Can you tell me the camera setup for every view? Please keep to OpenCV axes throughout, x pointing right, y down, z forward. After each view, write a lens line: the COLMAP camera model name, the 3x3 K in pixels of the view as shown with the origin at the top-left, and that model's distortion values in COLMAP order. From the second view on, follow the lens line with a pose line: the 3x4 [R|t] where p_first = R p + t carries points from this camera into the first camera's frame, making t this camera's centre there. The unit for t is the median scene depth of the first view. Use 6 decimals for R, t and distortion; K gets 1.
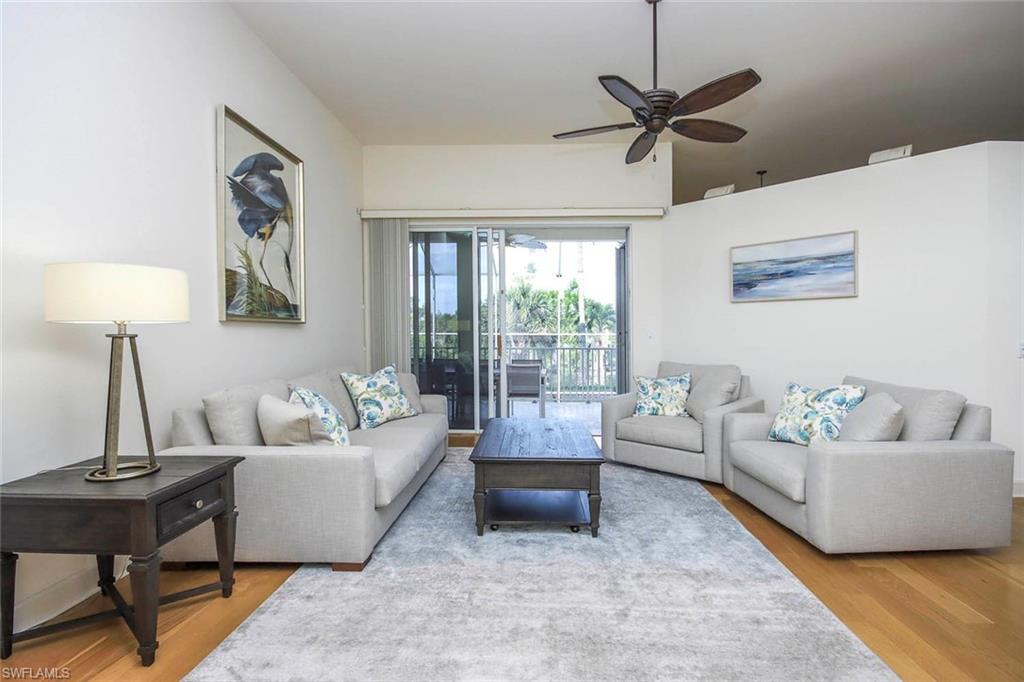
lens RADIAL K [[468.6, 0, 512.0], [0, 468.6, 341.0], [0, 0, 1]] dist [0.001362, 0.000321]
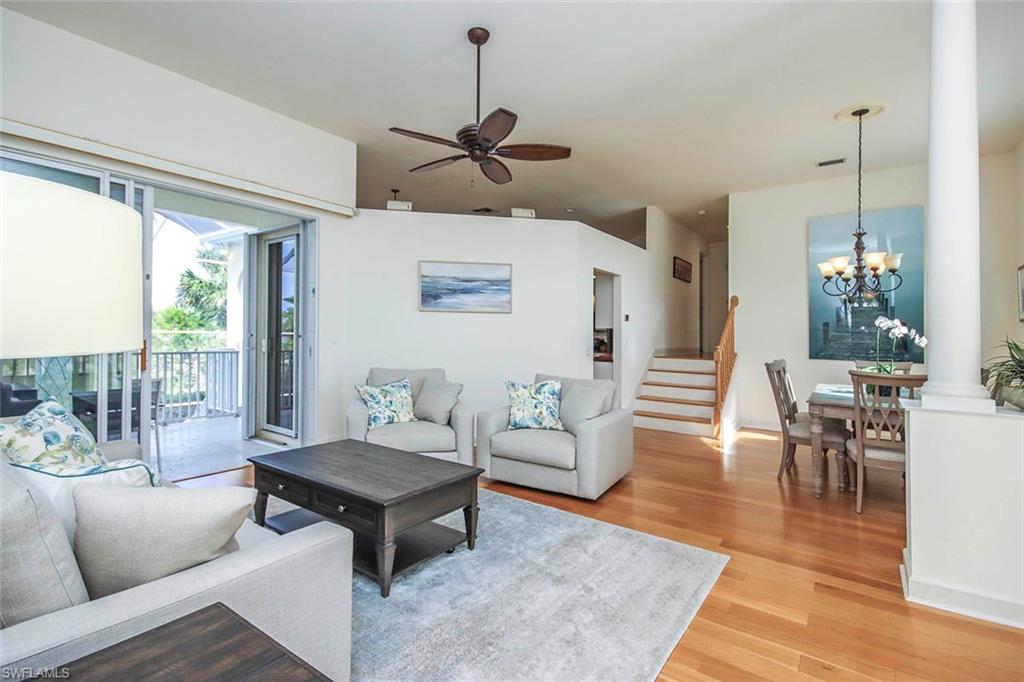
lens RADIAL K [[490.1, 0, 511.1], [0, 490.1, 326.4], [0, 0, 1]] dist [-0.004272, -0.000010]
pose [[0.562734, 0.023637, 0.826300, -0.415085], [-0.004341, 0.999662, -0.025640, -0.020816], [-0.826627, 0.010841, 0.562646, 0.212179]]
